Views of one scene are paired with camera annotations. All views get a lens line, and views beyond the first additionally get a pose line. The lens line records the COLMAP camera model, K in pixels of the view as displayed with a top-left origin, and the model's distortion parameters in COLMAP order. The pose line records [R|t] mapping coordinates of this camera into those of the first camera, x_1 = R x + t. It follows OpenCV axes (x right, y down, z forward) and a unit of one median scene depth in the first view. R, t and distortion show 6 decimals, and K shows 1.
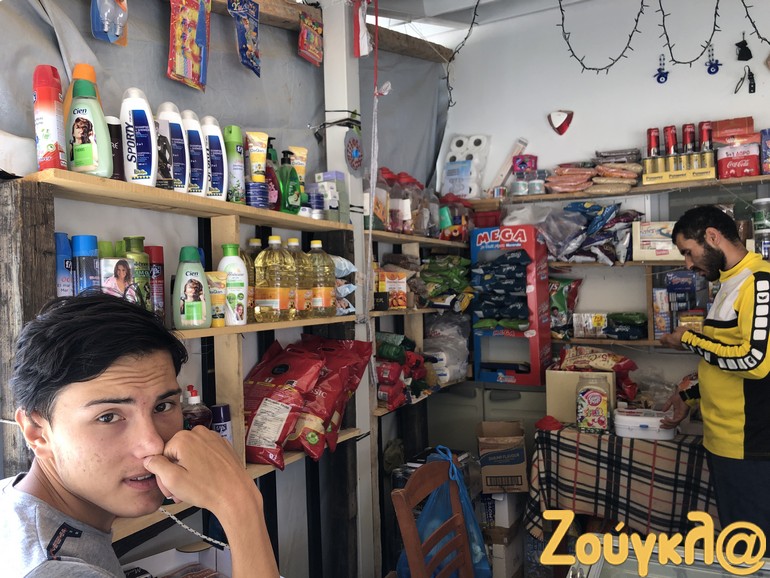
lens RADIAL K [[630.5, 0, 387.4], [0, 630.5, 291.1], [0, 0, 1]] dist [0.027604, -0.020726]
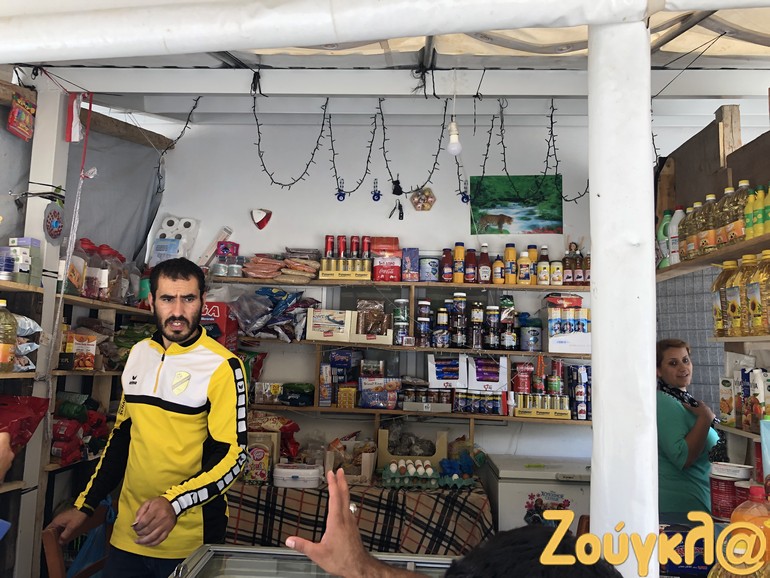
lens RADIAL K [[630.5, 0, 383.3], [0, 630.5, 284.6], [0, 0, 1]] dist [0.027604, -0.020726]
pose [[0.914065, 0.103137, 0.392235, 0.039387], [-0.052208, 0.989001, -0.138388, 0.007179], [-0.402194, 0.106017, 0.909396, -0.177343]]
